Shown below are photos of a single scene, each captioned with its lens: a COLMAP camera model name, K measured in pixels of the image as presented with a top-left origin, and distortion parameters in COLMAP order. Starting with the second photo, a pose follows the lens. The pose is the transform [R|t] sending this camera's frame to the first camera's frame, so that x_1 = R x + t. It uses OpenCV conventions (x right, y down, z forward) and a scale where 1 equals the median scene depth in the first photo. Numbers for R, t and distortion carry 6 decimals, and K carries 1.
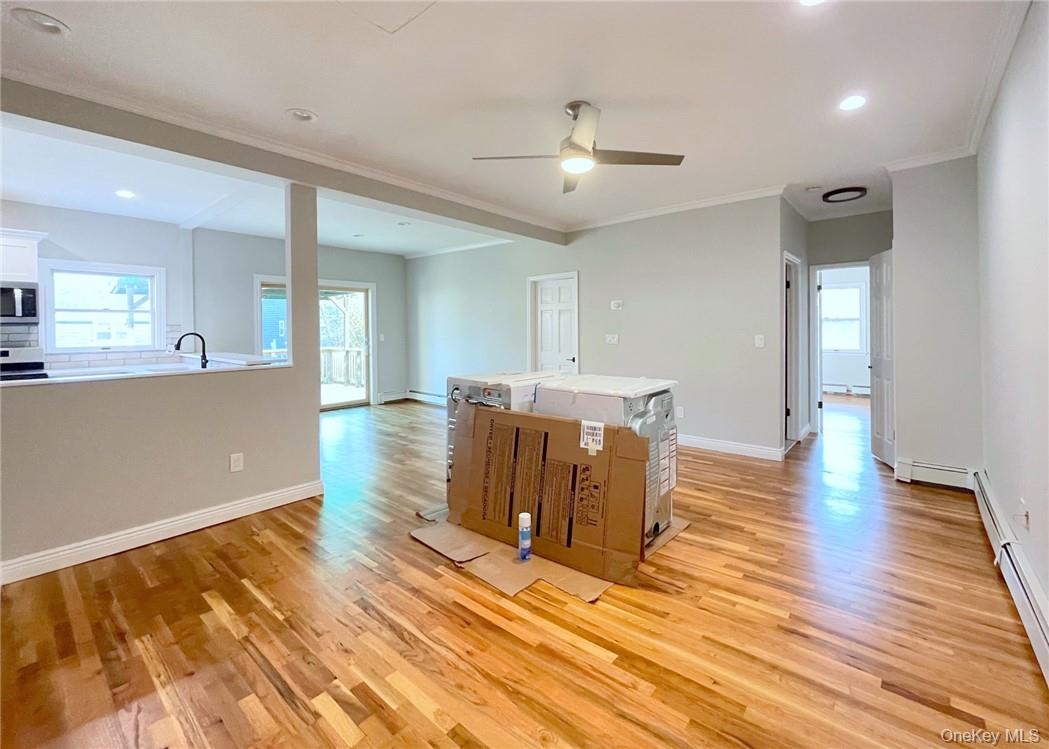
lens RADIAL K [[449.6, 0, 529.4], [0, 449.6, 329.4], [0, 0, 1]] dist [0.001201, 0.000445]
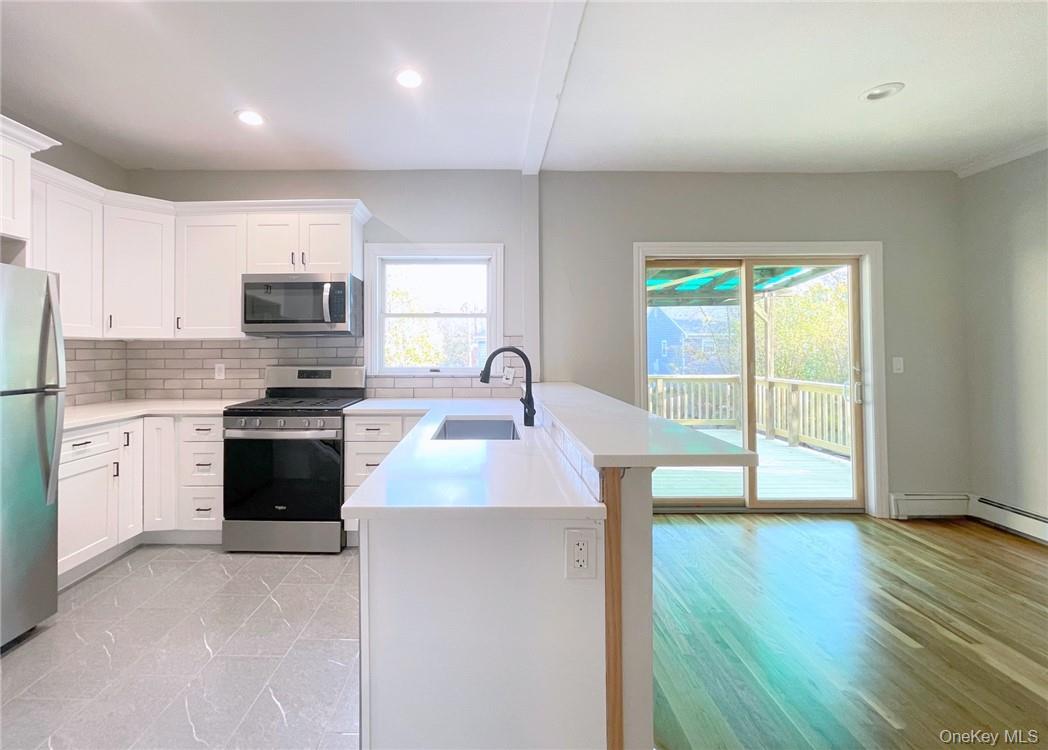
lens RADIAL K [[453.3, 0, 484.4], [0, 453.3, 344.6], [0, 0, 1]] dist [-0.003003, -0.000293]
pose [[0.636716, -0.001215, -0.771098, -0.432262], [-0.007395, 0.999943, -0.007683, 0.009055], [0.771063, 0.010594, 0.636670, 0.728930]]
